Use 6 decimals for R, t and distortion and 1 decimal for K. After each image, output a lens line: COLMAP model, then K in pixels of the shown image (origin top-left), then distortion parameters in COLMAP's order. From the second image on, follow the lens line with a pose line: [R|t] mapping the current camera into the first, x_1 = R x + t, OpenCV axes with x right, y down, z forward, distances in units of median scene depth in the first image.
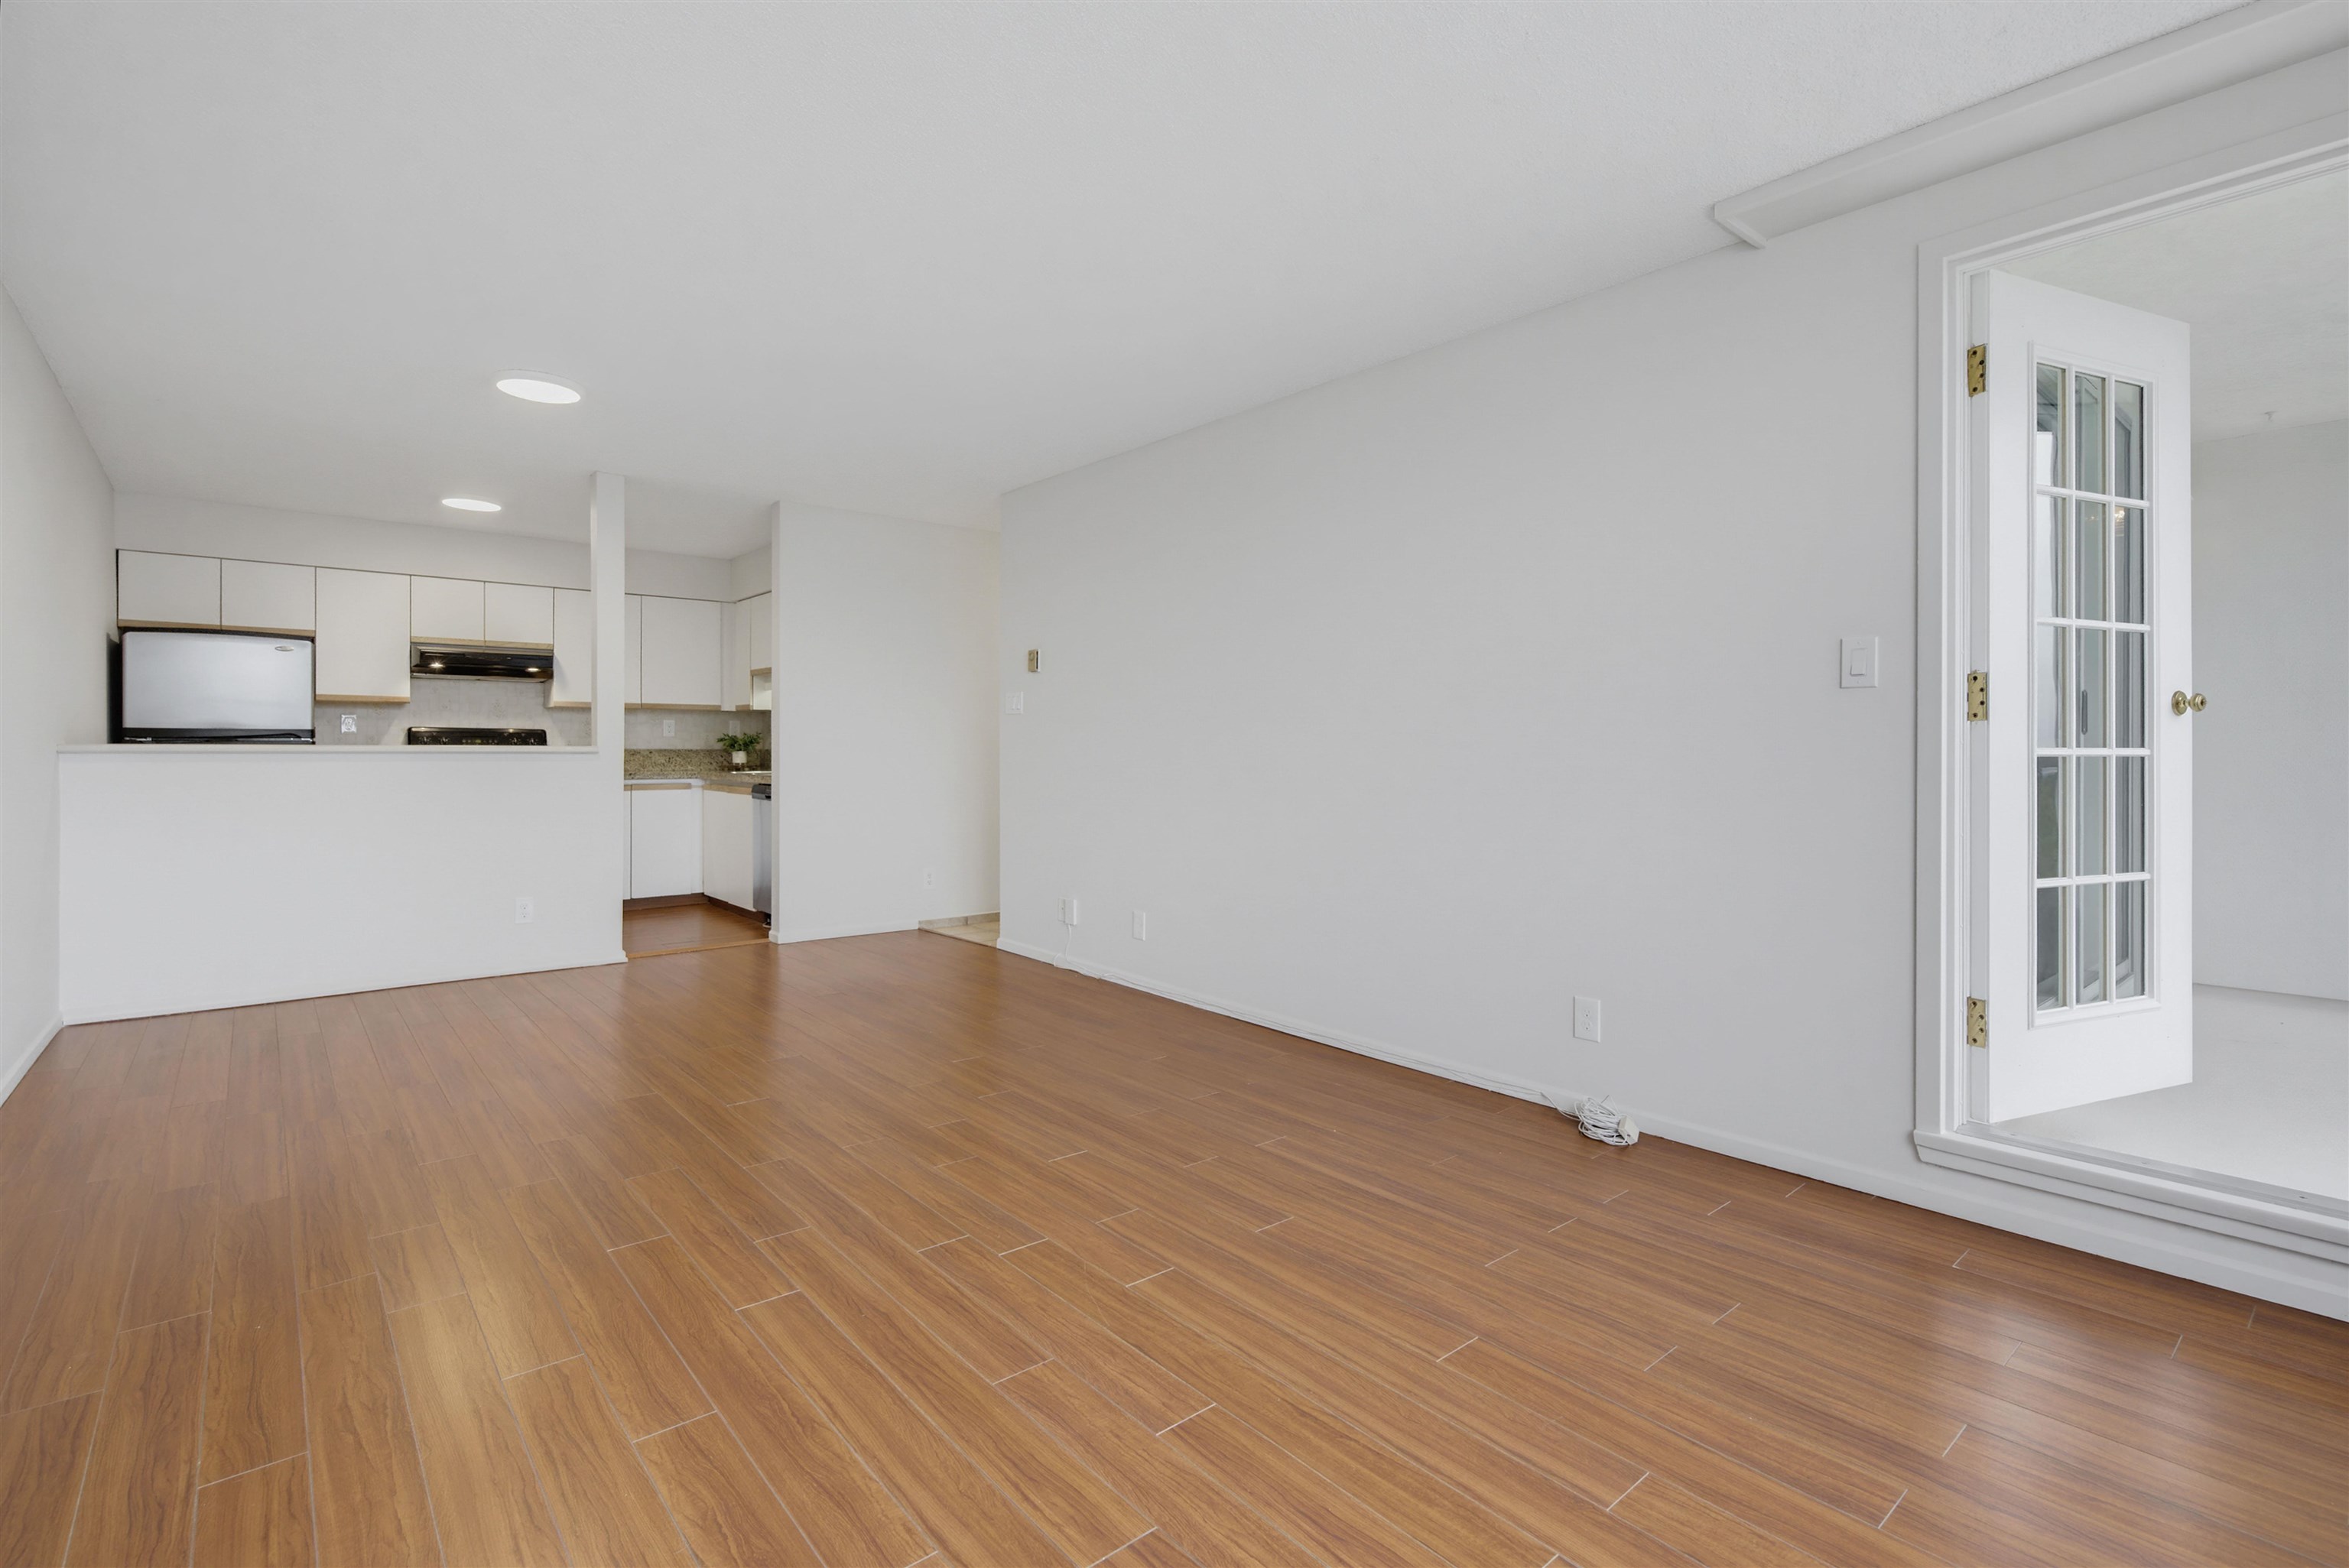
lens RADIAL K [[1041.7, 0, 1155.7], [0, 1041.7, 752.5], [0, 0, 1]] dist [0.002797, 0.000693]
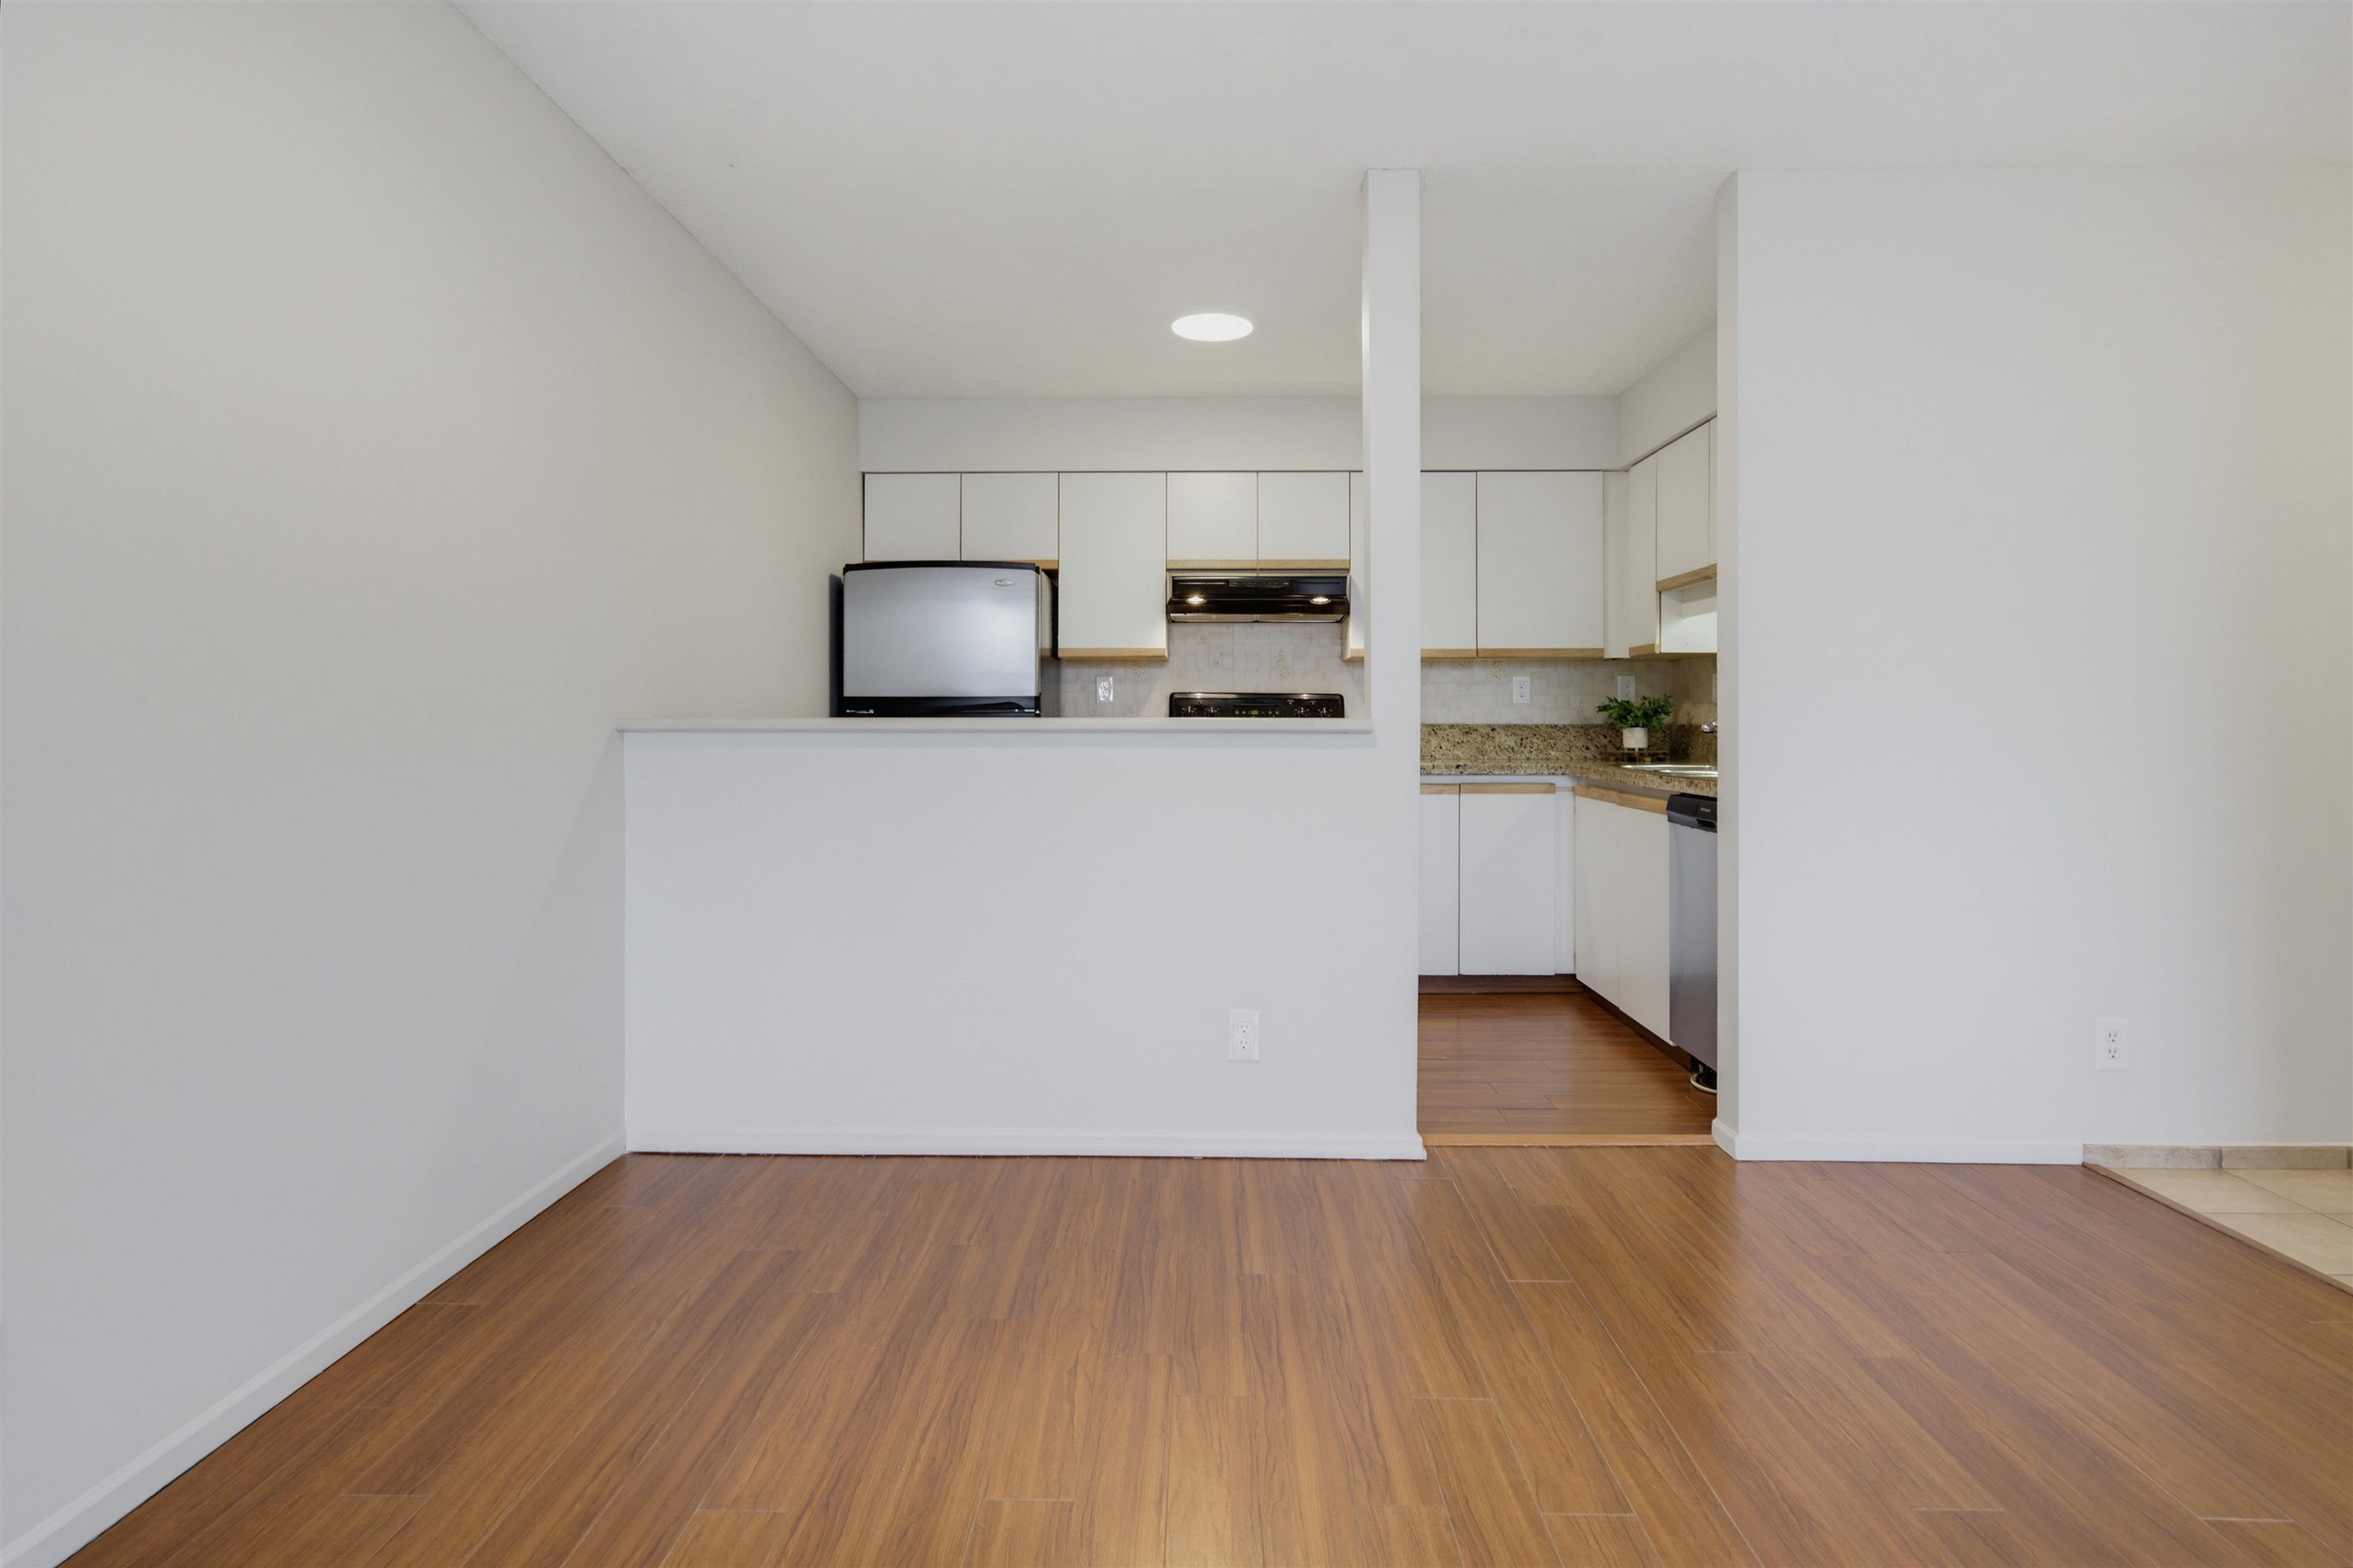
lens RADIAL K [[1222.4, 0, 1190.3], [0, 1222.4, 718.4], [0, 0, 1]] dist [0.001578, 0.005251]
pose [[0.754959, -0.004045, -0.655760, -0.189508], [-0.001248, 0.999970, -0.007605, -0.001165], [0.655771, 0.006560, 0.754931, 0.438717]]
